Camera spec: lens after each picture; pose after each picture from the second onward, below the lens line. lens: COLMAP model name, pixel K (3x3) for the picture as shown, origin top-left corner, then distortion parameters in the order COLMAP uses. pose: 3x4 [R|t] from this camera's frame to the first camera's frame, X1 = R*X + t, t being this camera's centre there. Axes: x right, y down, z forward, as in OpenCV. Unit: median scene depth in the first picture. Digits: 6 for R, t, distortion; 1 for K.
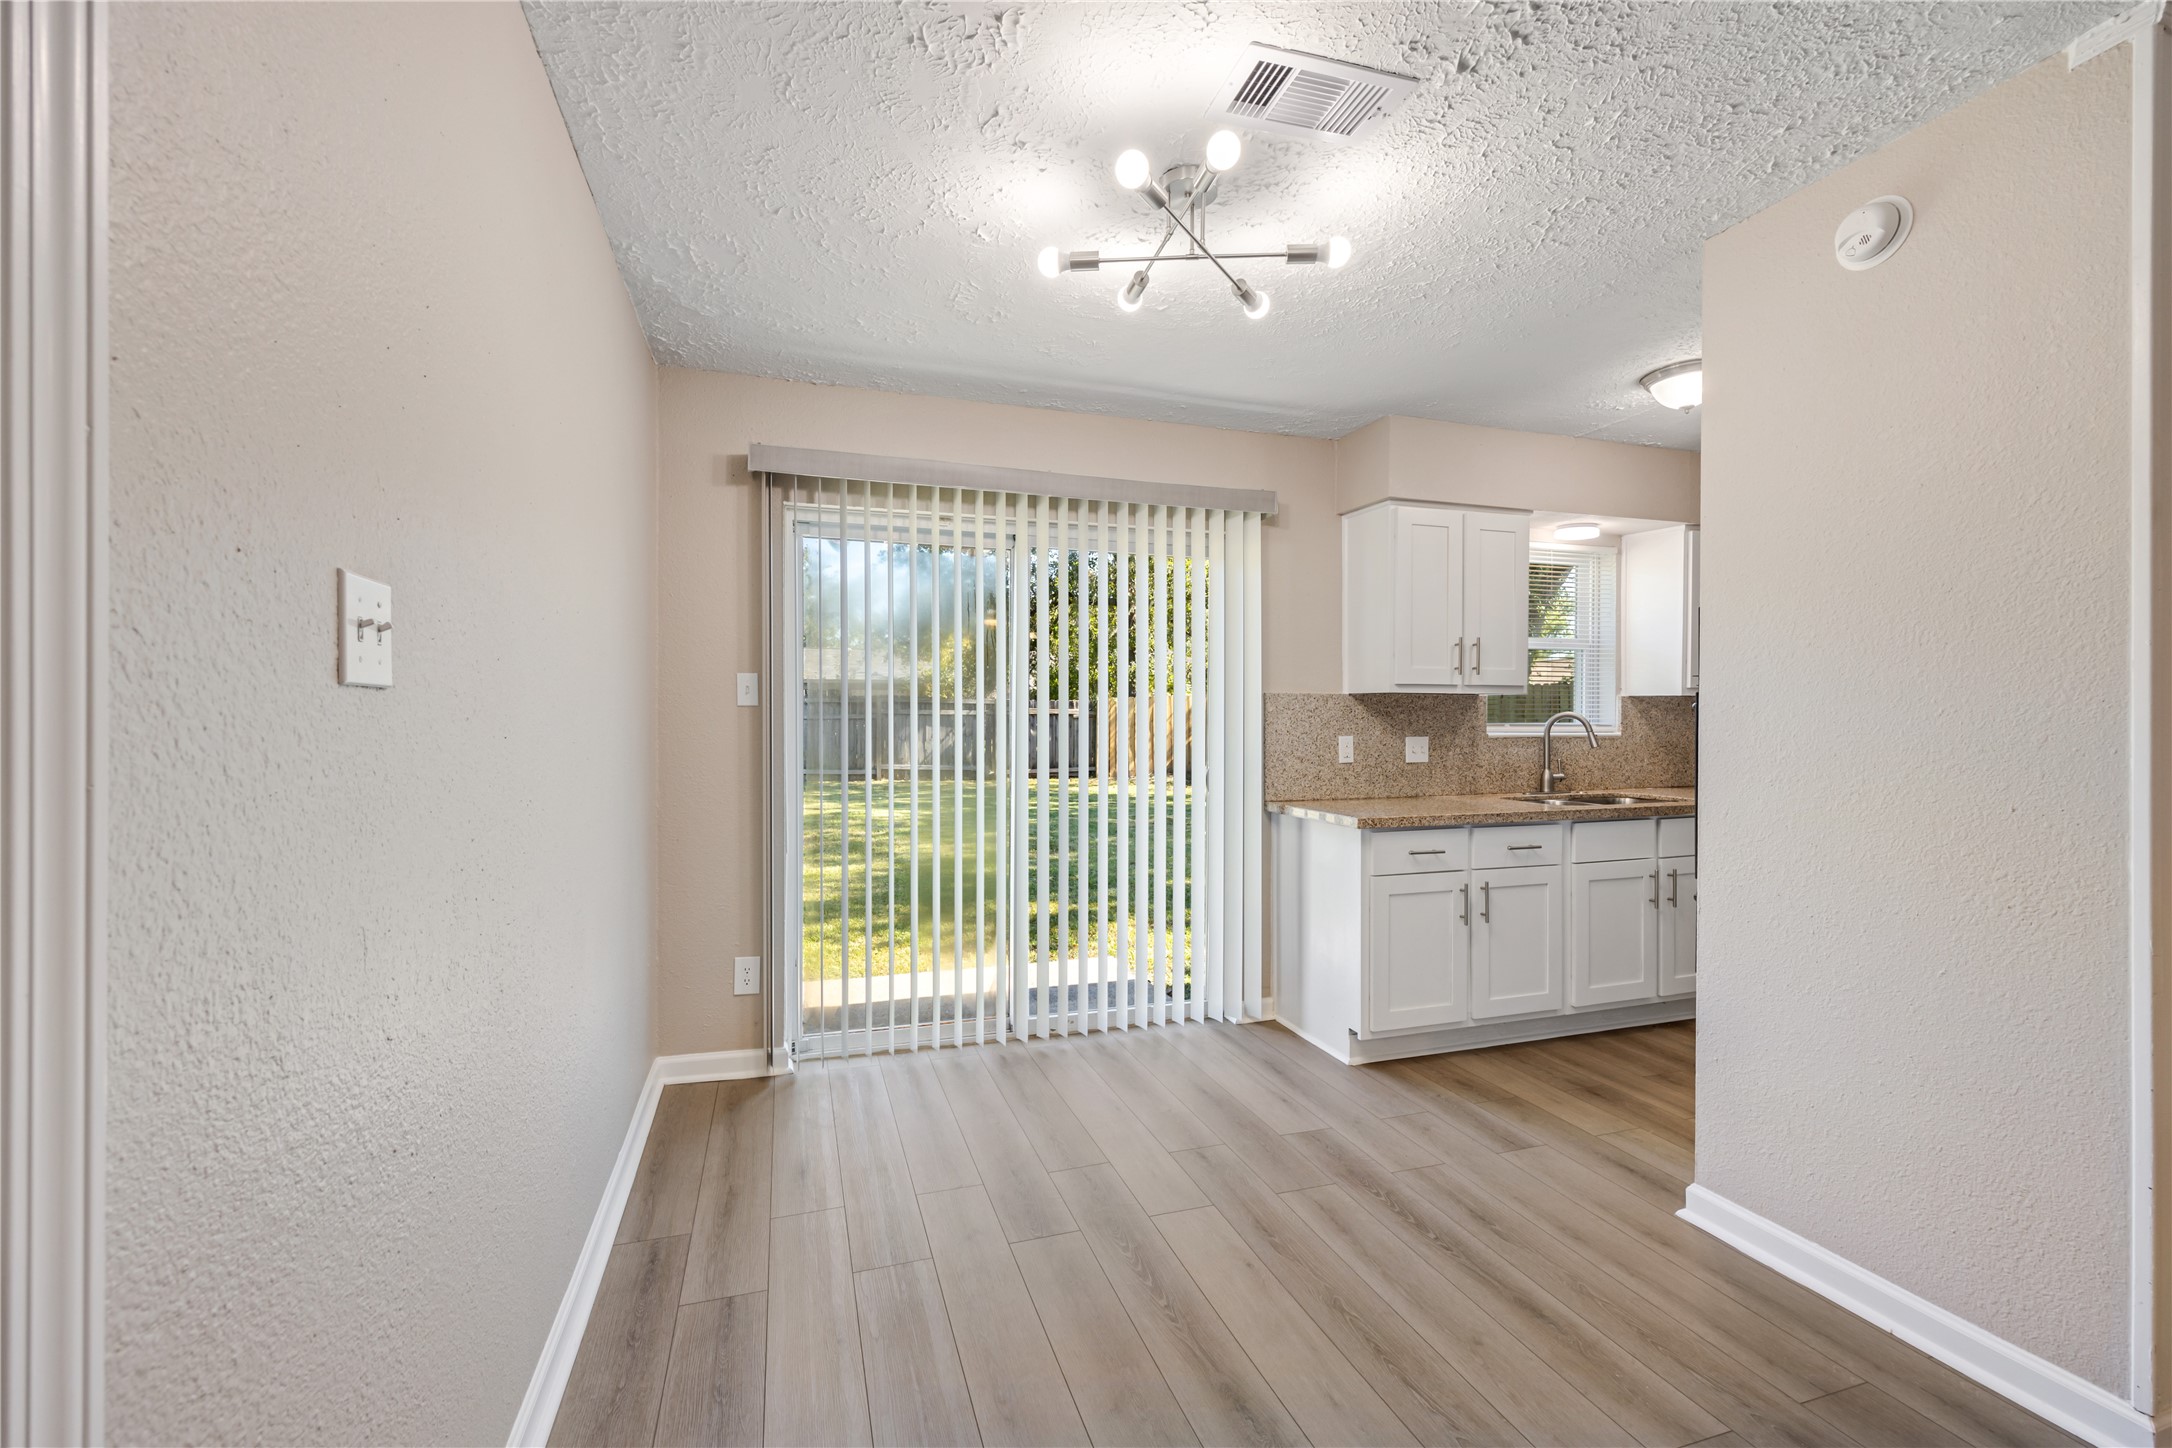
lens RADIAL K [[900.0, 0, 1082.6], [0, 900.0, 717.3], [0, 0, 1]] dist [-0.002509, 0.000105]
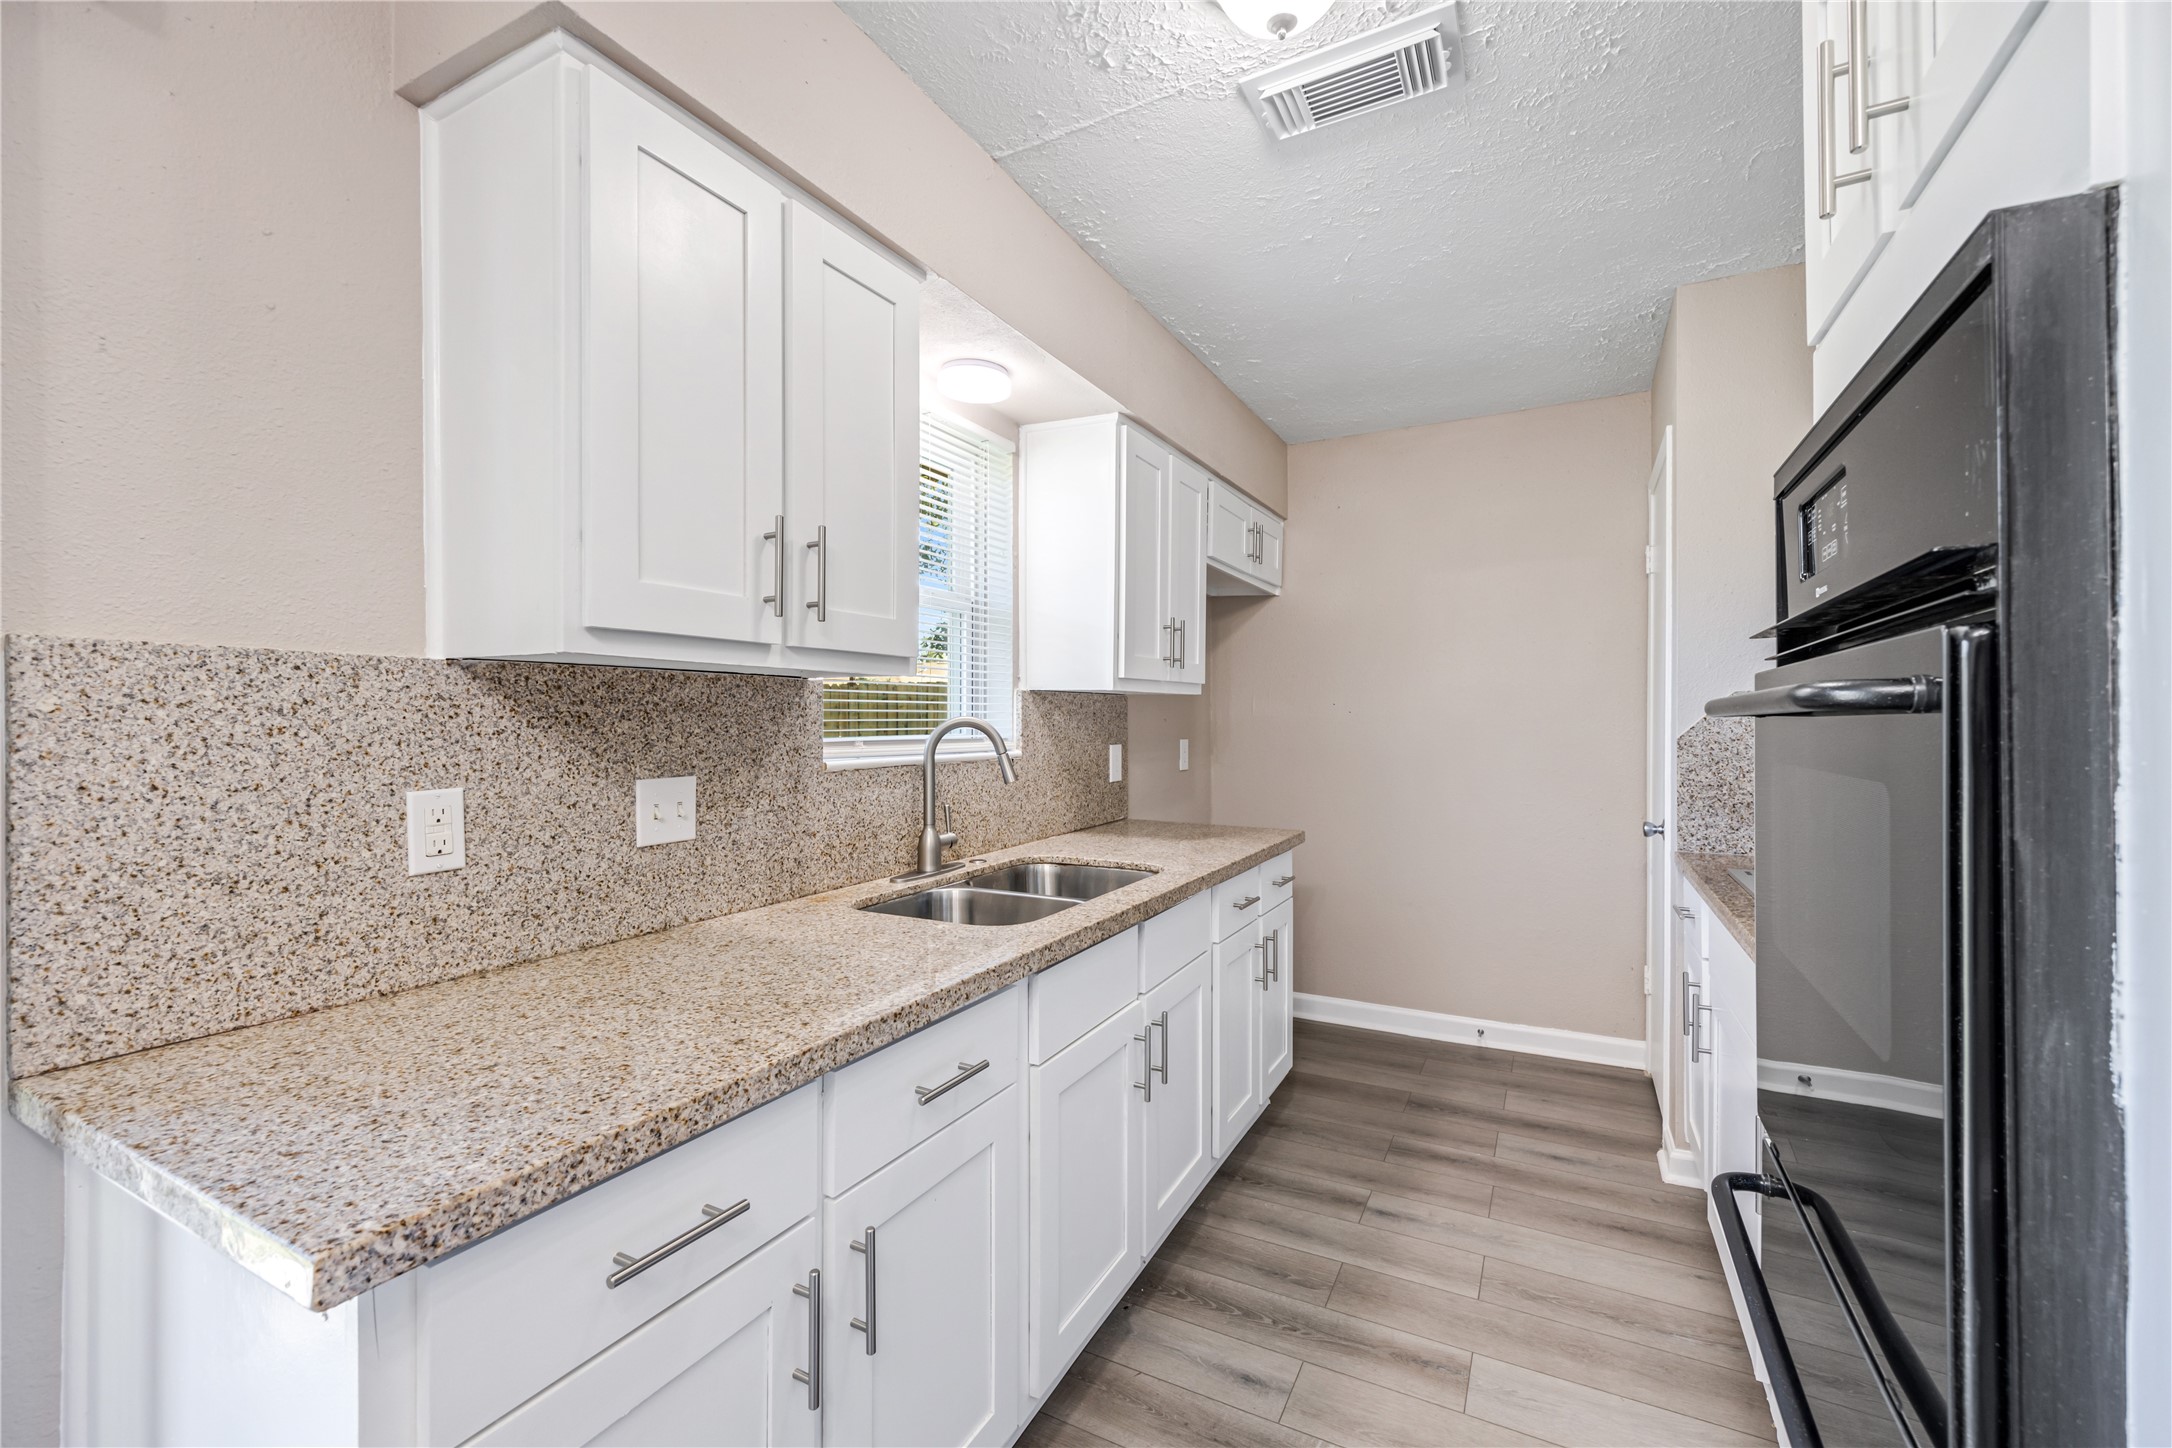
lens RADIAL K [[900.0, 0, 1082.6], [0, 900.0, 717.3], [0, 0, 1]] dist [-0.002509, 0.000105]
pose [[0.721865, 0.000988, 0.692033, 0.235378], [0.003133, 0.999984, -0.004696, -0.002676], [-0.692027, 0.005557, 0.721851, 0.601187]]
